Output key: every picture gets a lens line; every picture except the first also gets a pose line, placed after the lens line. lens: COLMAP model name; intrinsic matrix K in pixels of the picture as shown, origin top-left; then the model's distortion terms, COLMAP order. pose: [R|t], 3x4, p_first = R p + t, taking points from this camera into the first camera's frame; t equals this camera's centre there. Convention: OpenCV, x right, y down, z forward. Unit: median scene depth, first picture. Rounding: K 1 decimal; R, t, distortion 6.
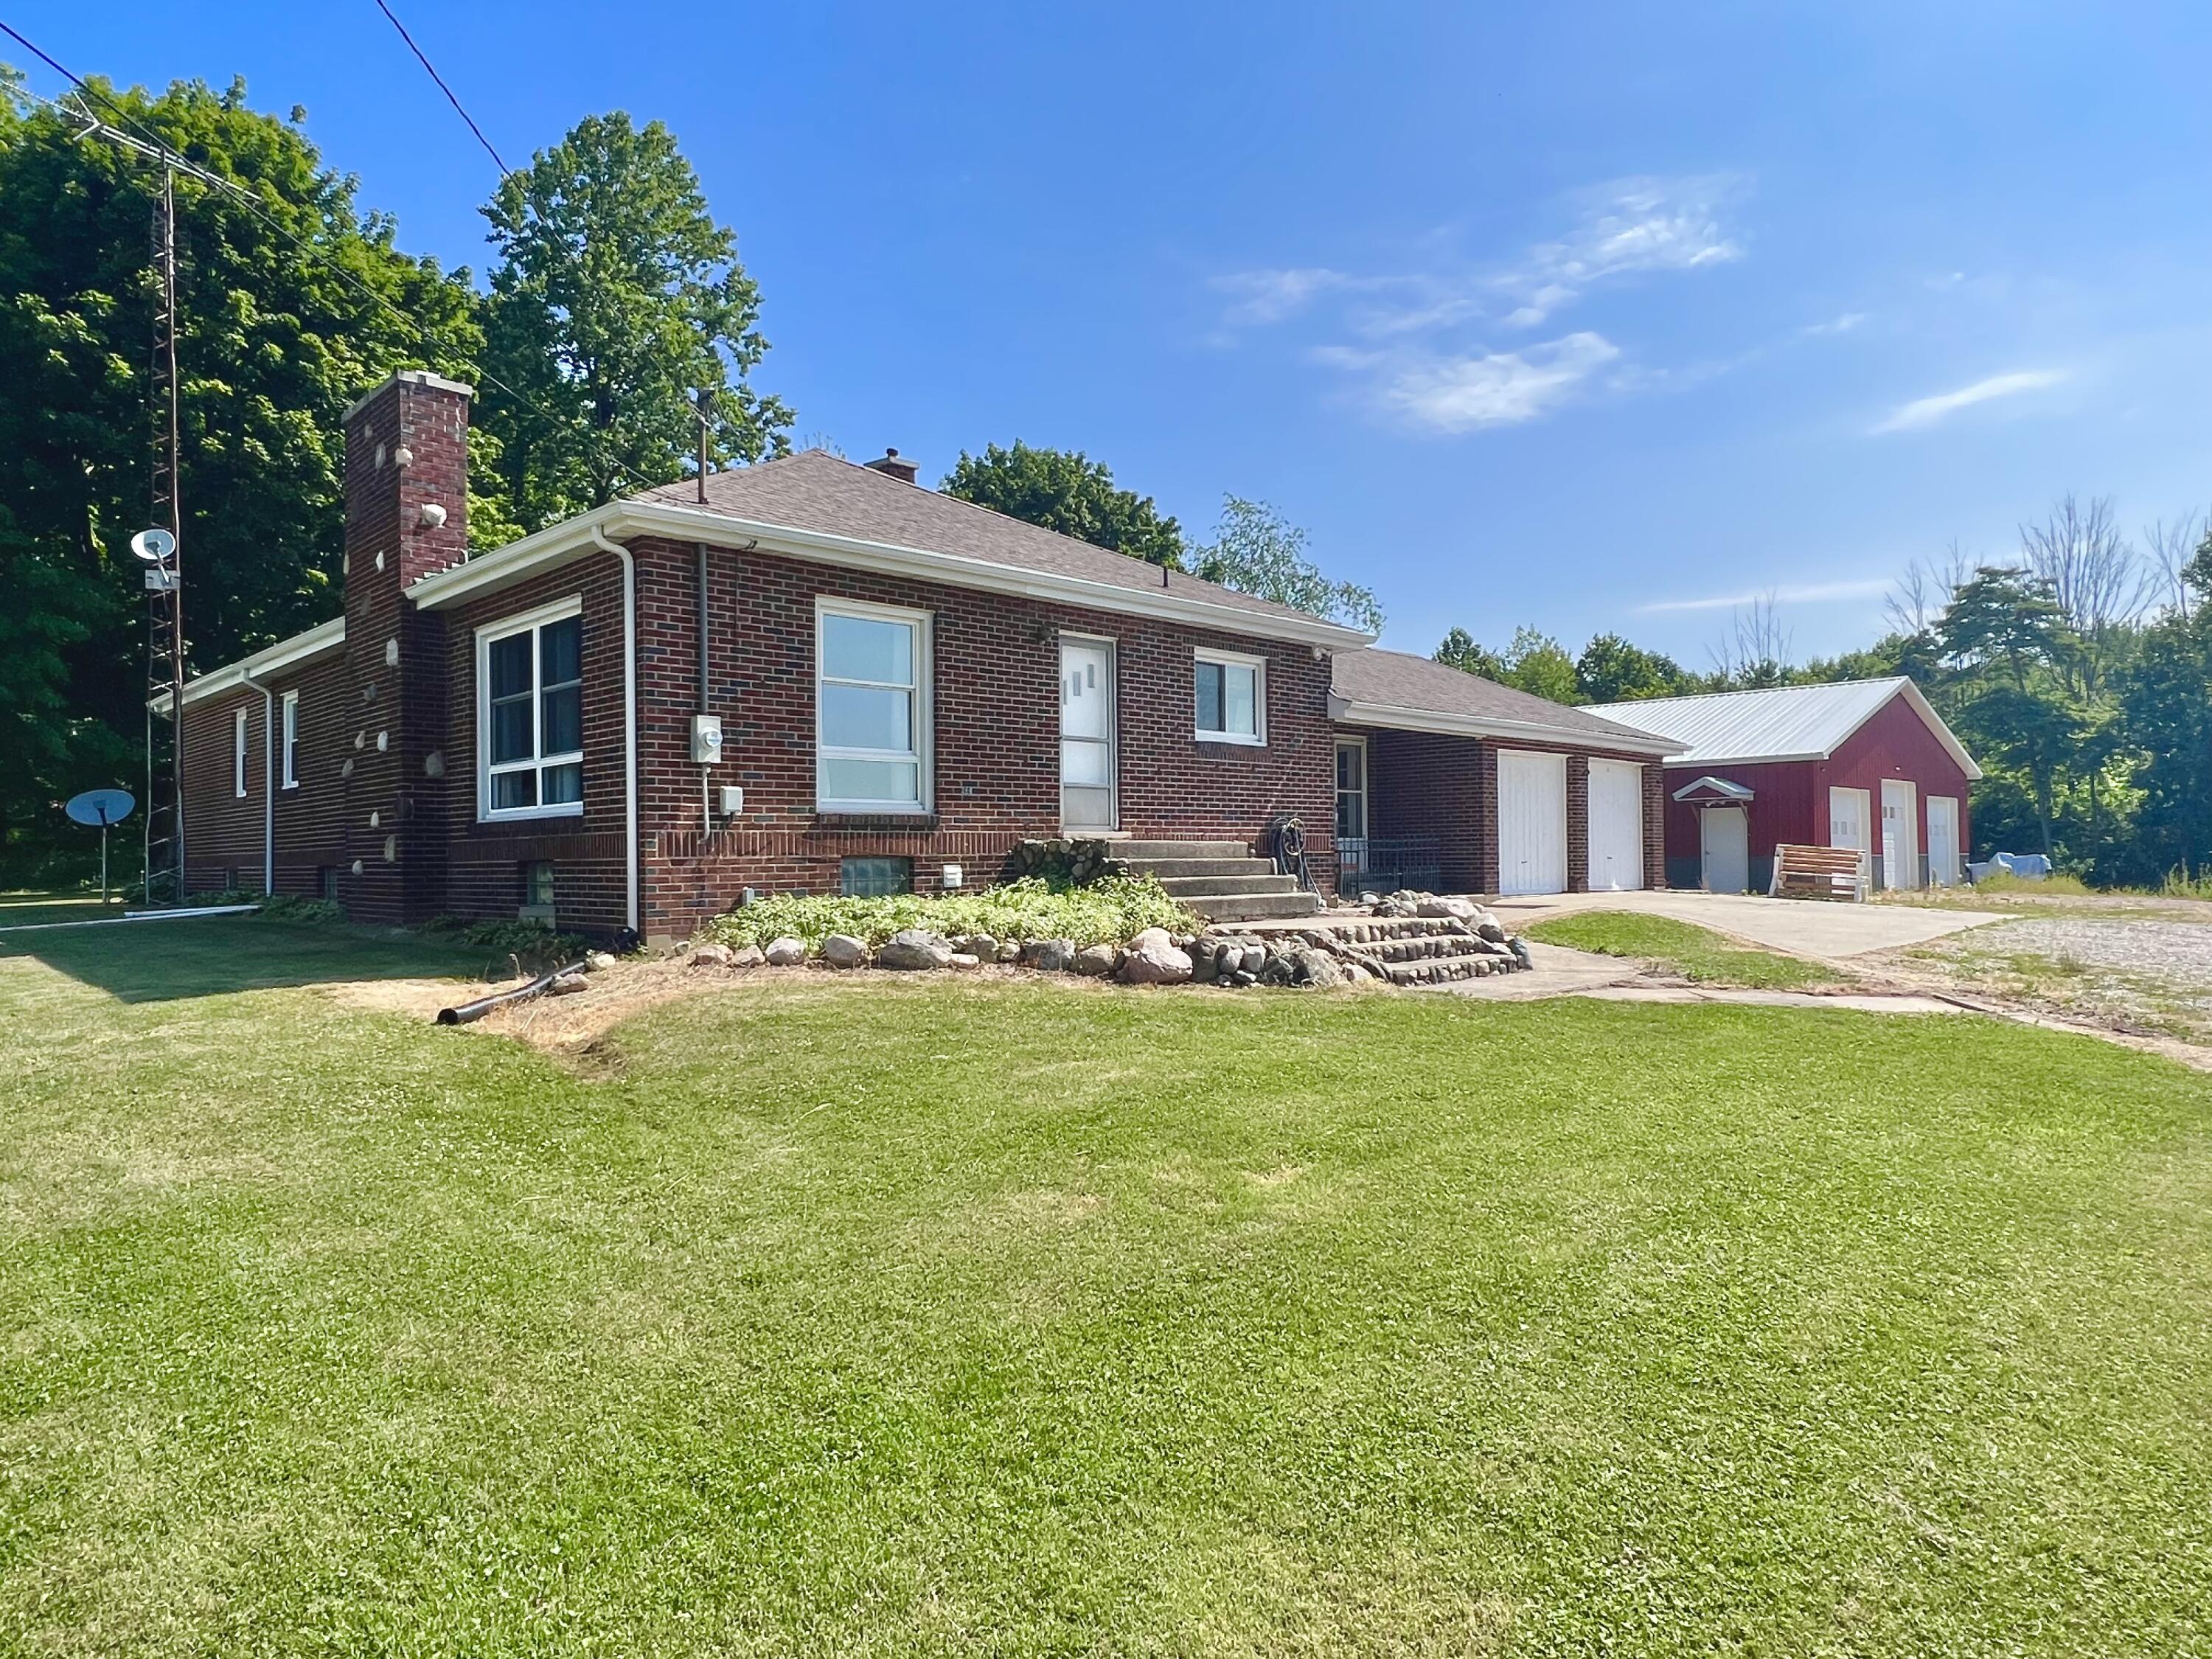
lens RADIAL K [[1345.9, 0, 1102.0], [0, 1345.9, 828.5], [0, 0, 1]] dist [0.007166, -0.009403]
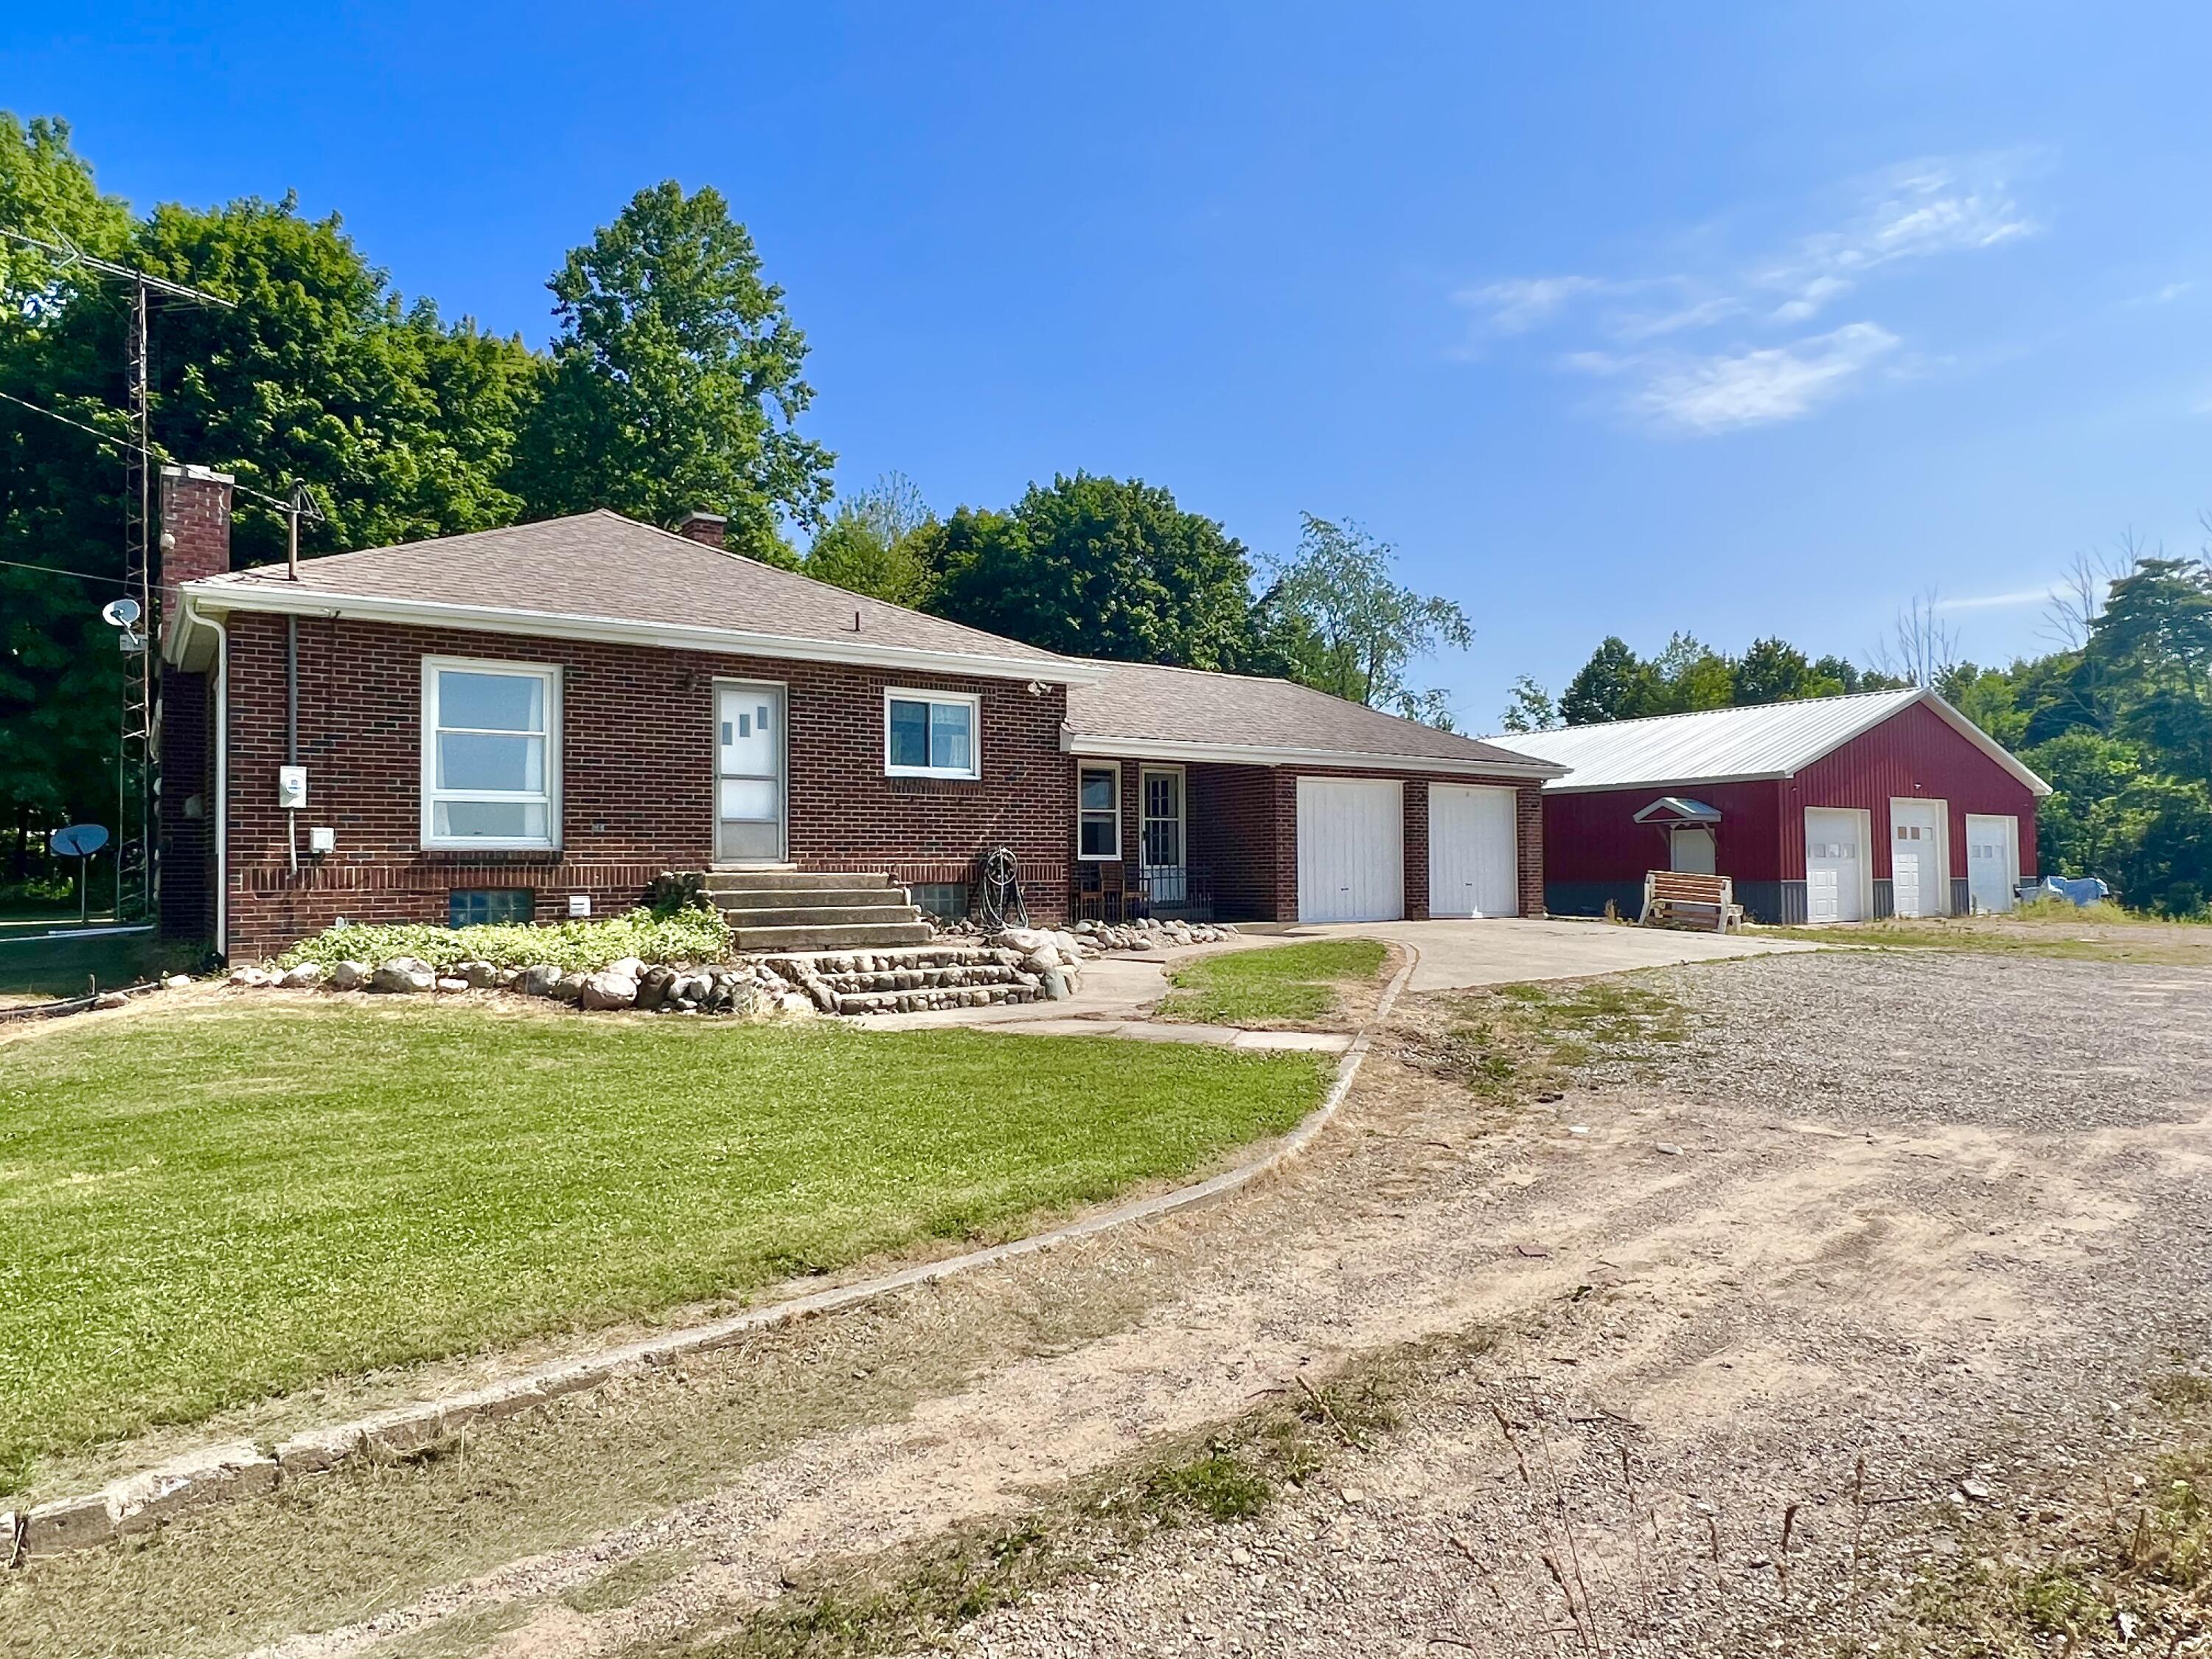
lens RADIAL K [[1345.9, 0, 1104.6], [0, 1345.9, 836.0], [0, 0, 1]] dist [0.007166, -0.009403]
pose [[0.987197, -0.003480, -0.159467, 0.372314], [0.002398, 0.999973, -0.006980, -0.009941], [0.159487, 0.006508, 0.987179, -0.009431]]
